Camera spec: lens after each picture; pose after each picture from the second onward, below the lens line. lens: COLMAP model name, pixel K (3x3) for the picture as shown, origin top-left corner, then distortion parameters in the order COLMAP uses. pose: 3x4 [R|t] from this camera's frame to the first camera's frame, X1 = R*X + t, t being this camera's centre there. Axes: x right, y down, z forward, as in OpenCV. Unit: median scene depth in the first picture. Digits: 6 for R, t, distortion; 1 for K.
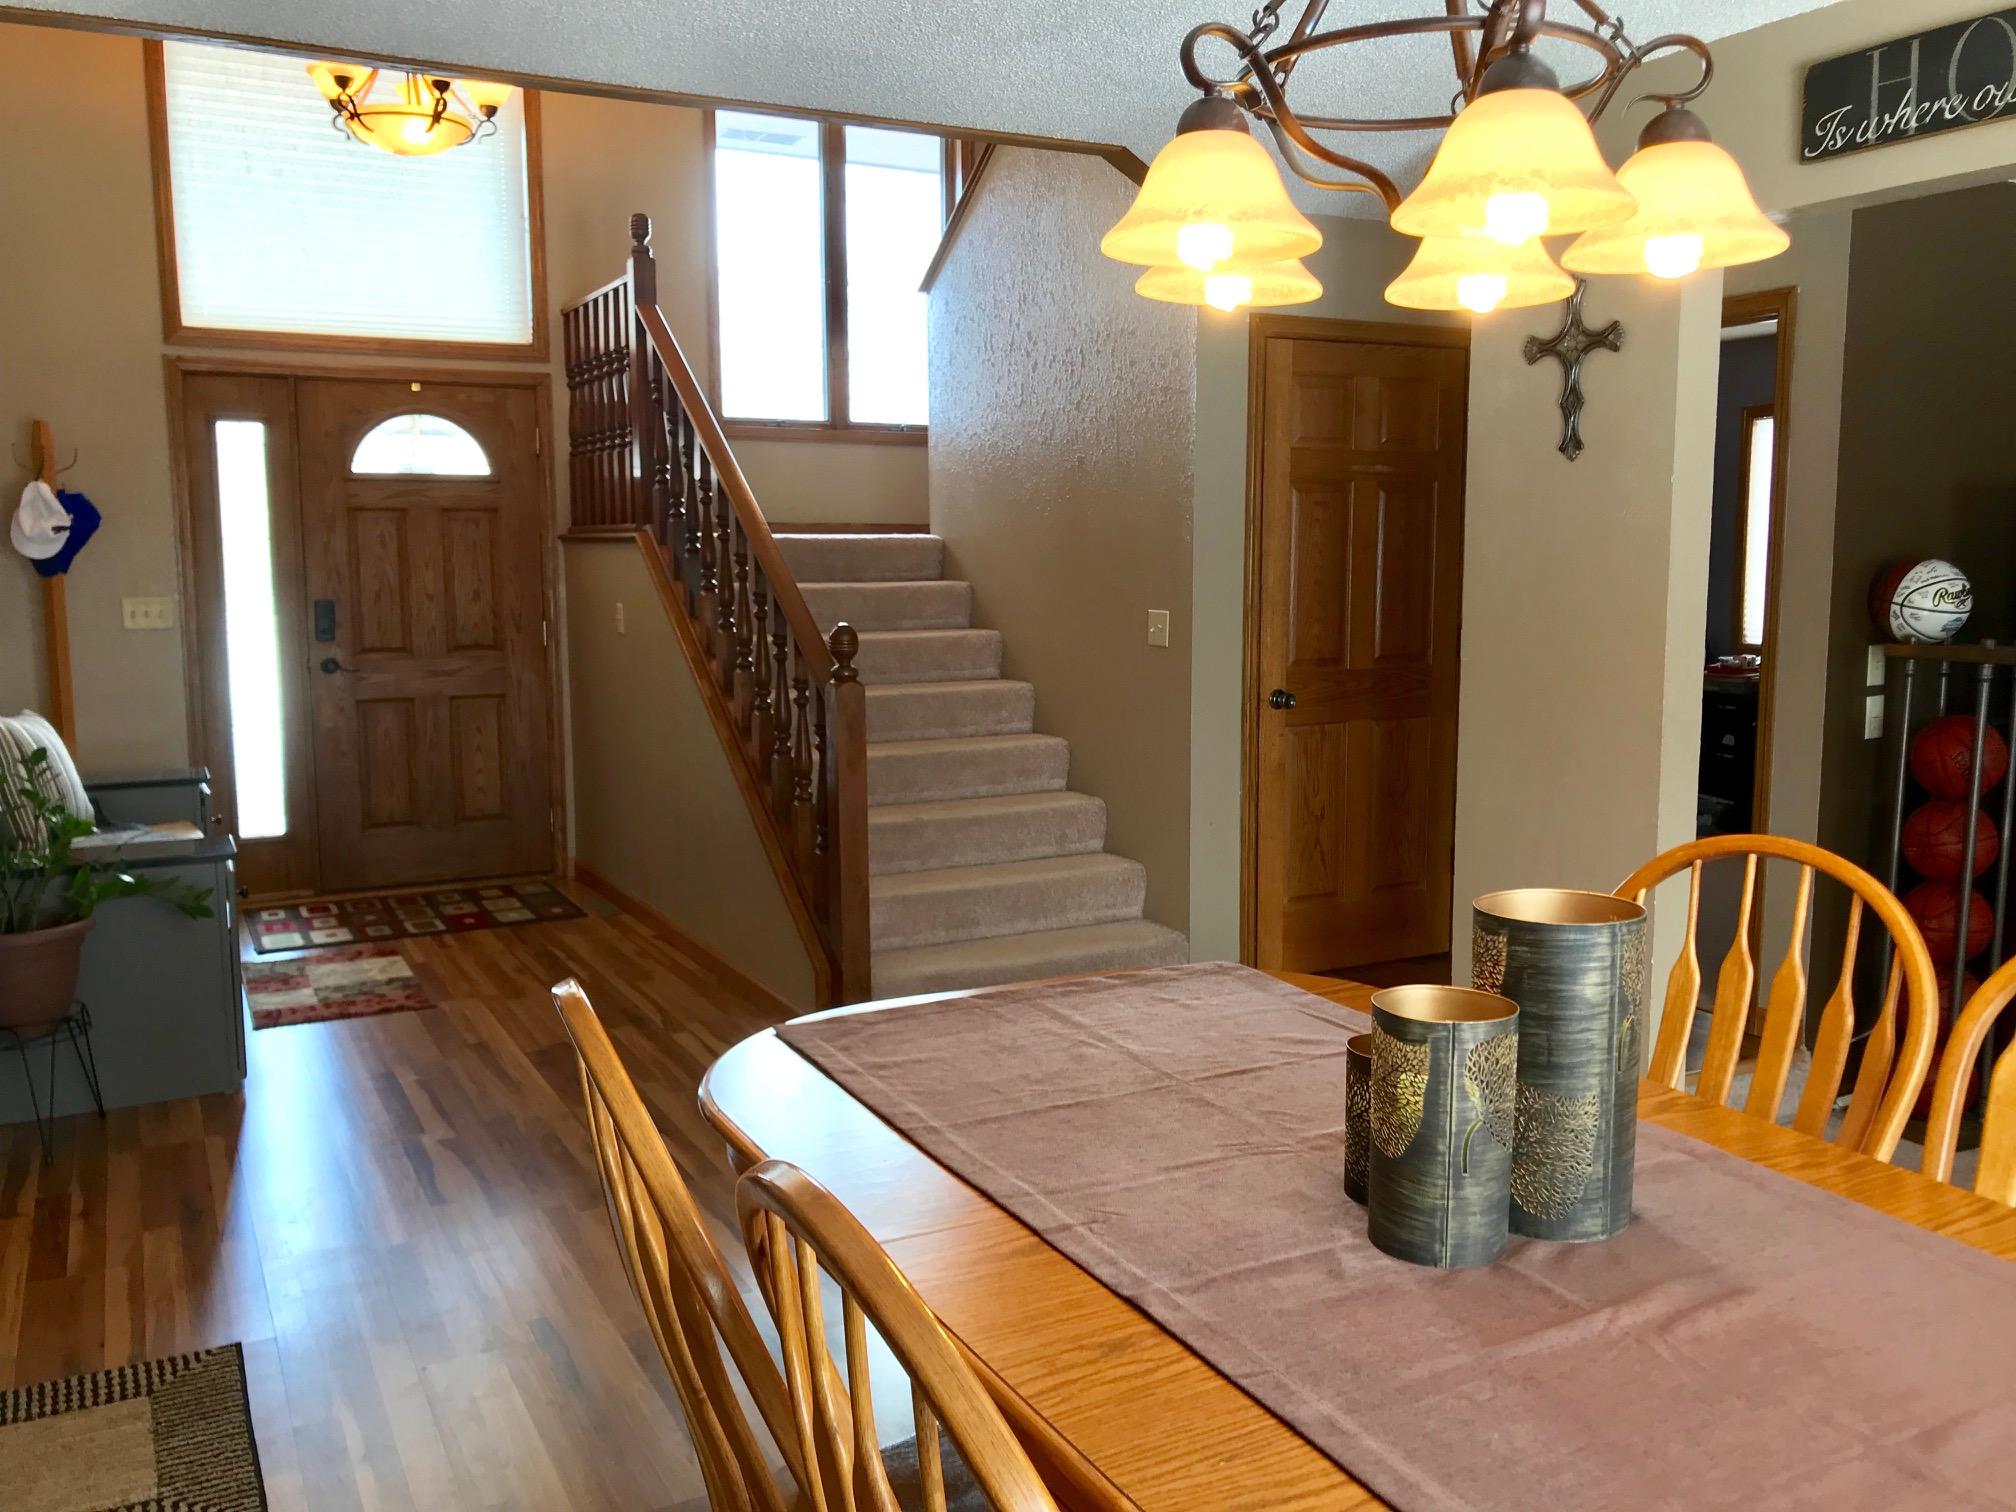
lens RADIAL K [[1672.4, 0, 1015.6], [0, 1672.4, 746.3], [0, 0, 1]] dist [0.026506, -0.022004]
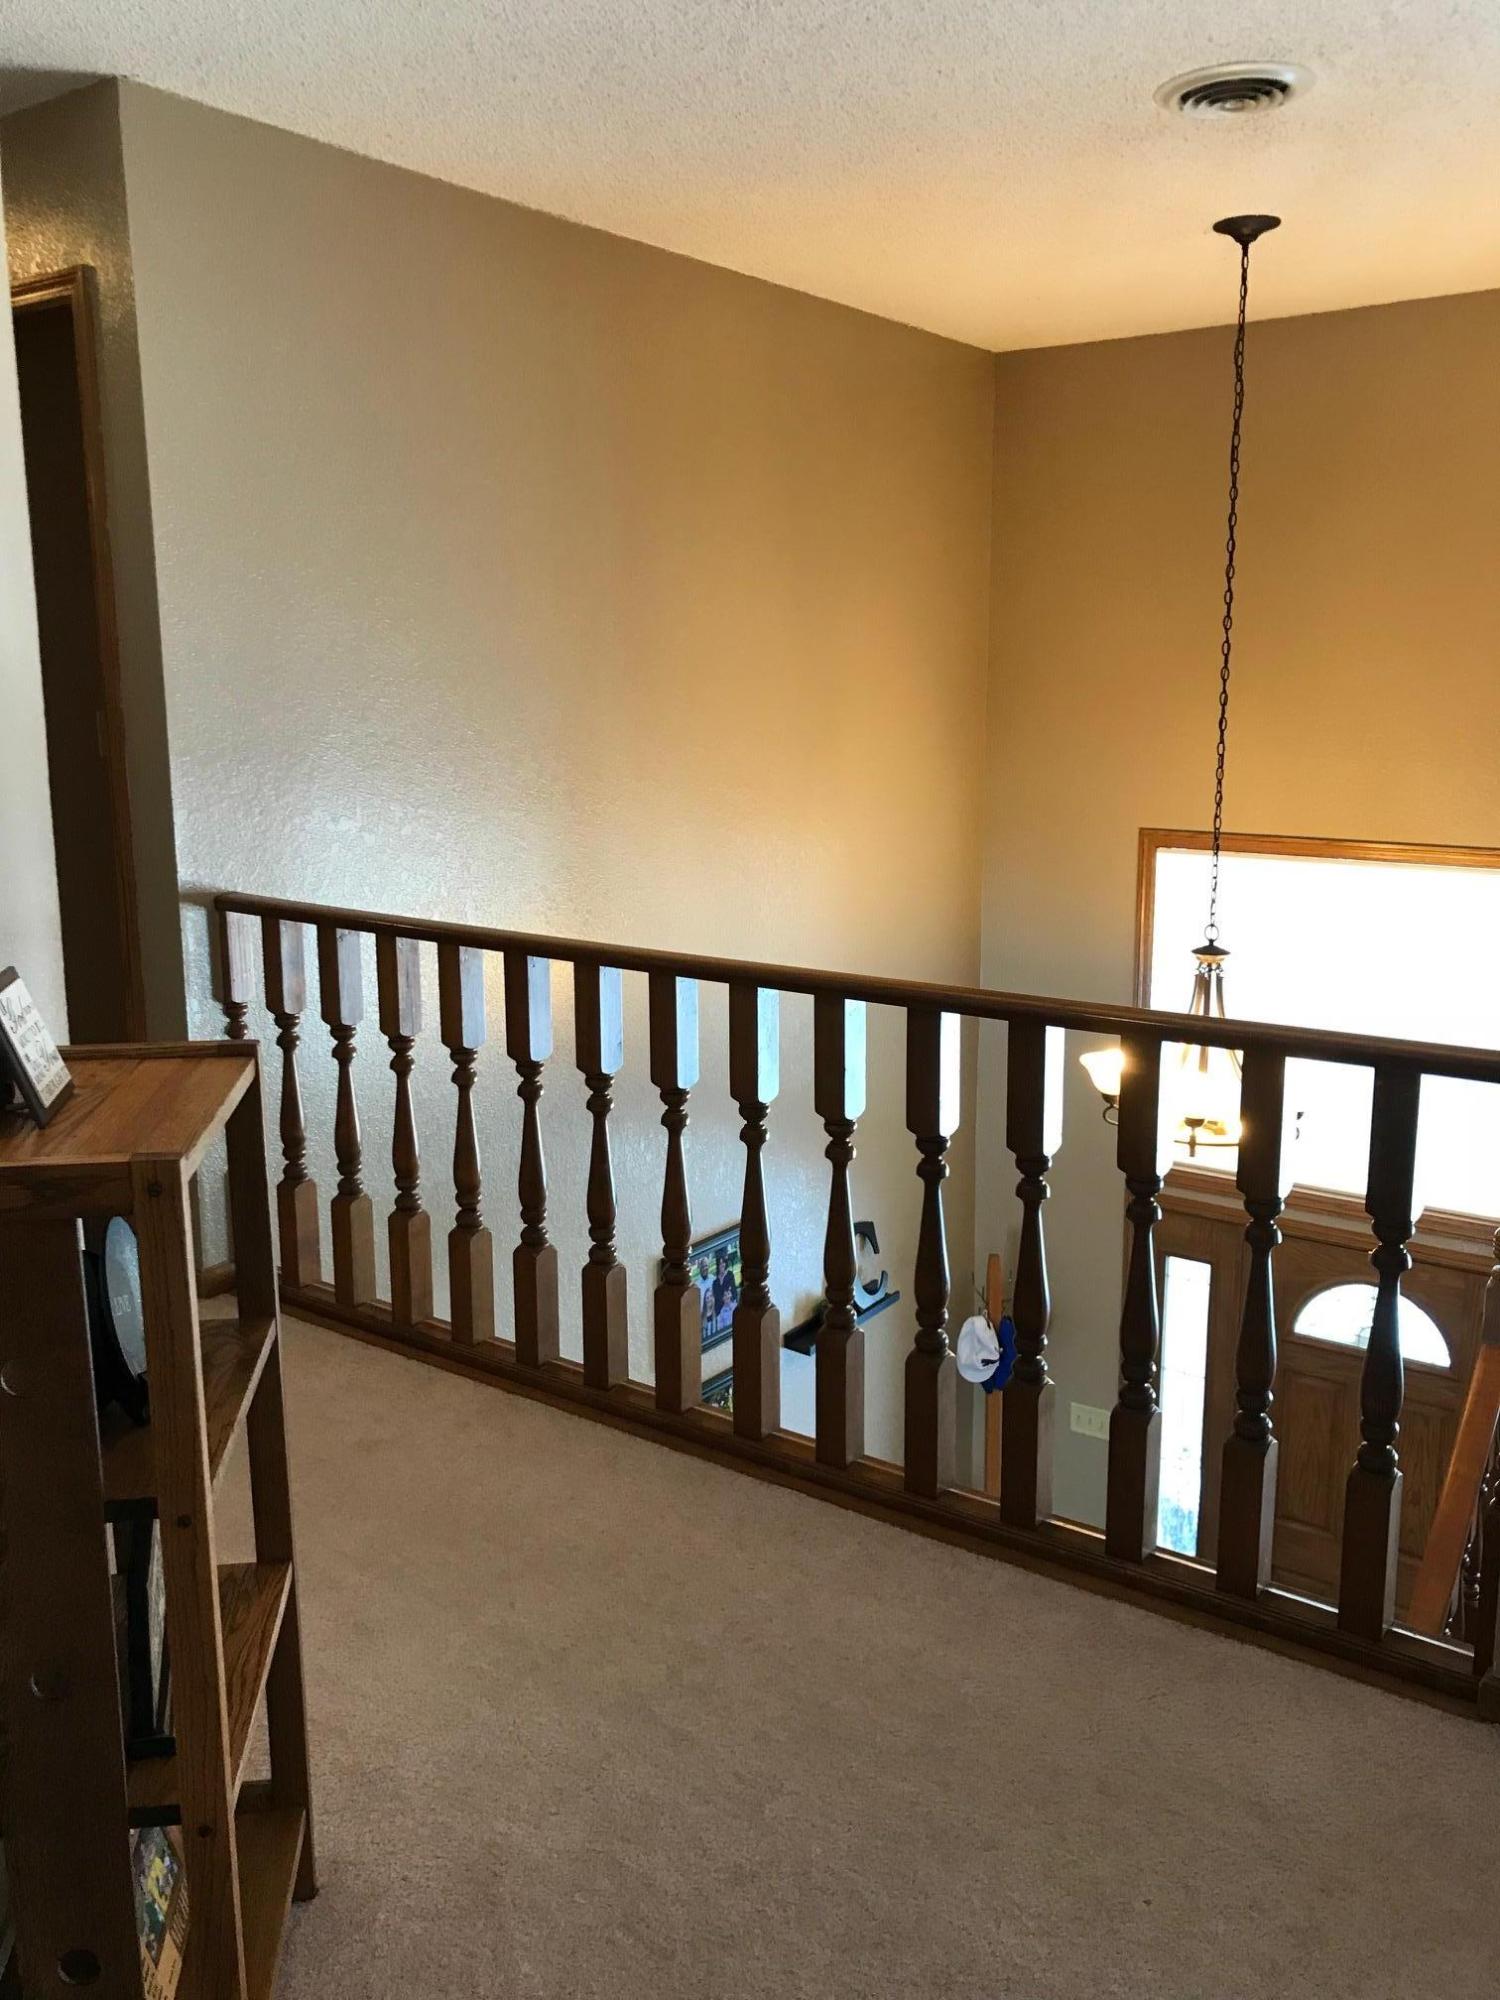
lens RADIAL K [[1659.1, 0, 751.7], [0, 1659.1, 996.3], [0, 0, 1]] dist [0.026506, -0.022004]
pose [[0.443055, 0.176949, -0.878858, 0.222626], [-0.101626, 0.983921, 0.146870, -0.434513], [0.890716, 0.024243, 0.453914, 0.330499]]
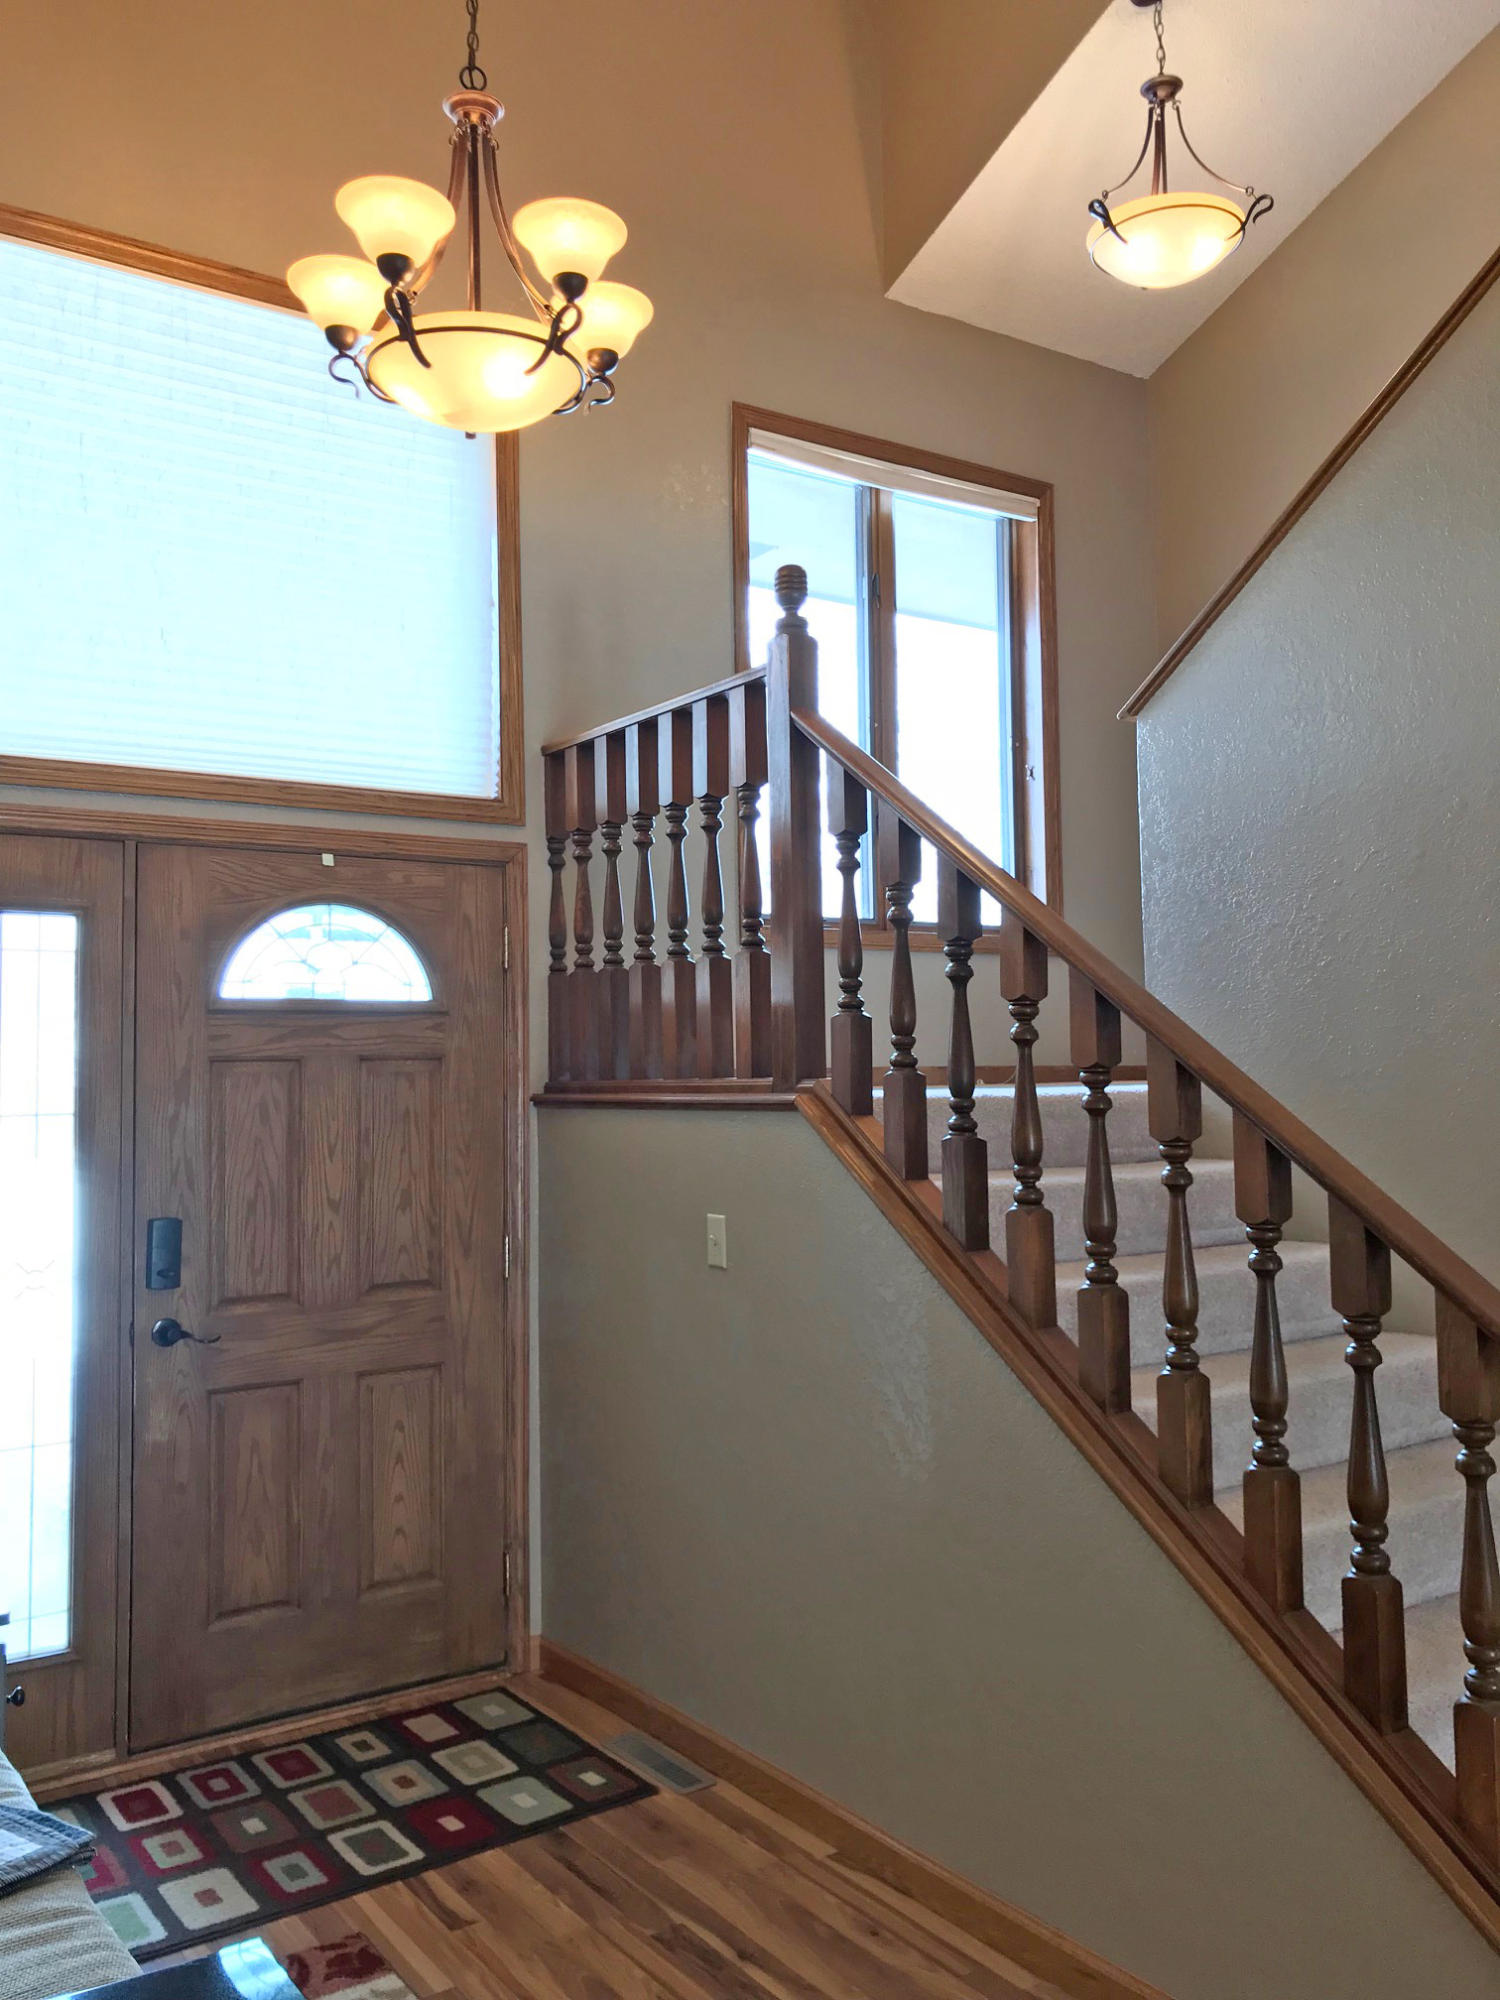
lens RADIAL K [[1659.1, 0, 768.2], [0, 1659.1, 978.1], [0, 0, 1]] dist [0.026506, -0.022004]
pose [[0.992478, -0.006282, 0.122263, -0.271044], [0.028157, 0.983623, -0.178024, -0.059268], [-0.119142, 0.180127, 0.976401, 0.395854]]
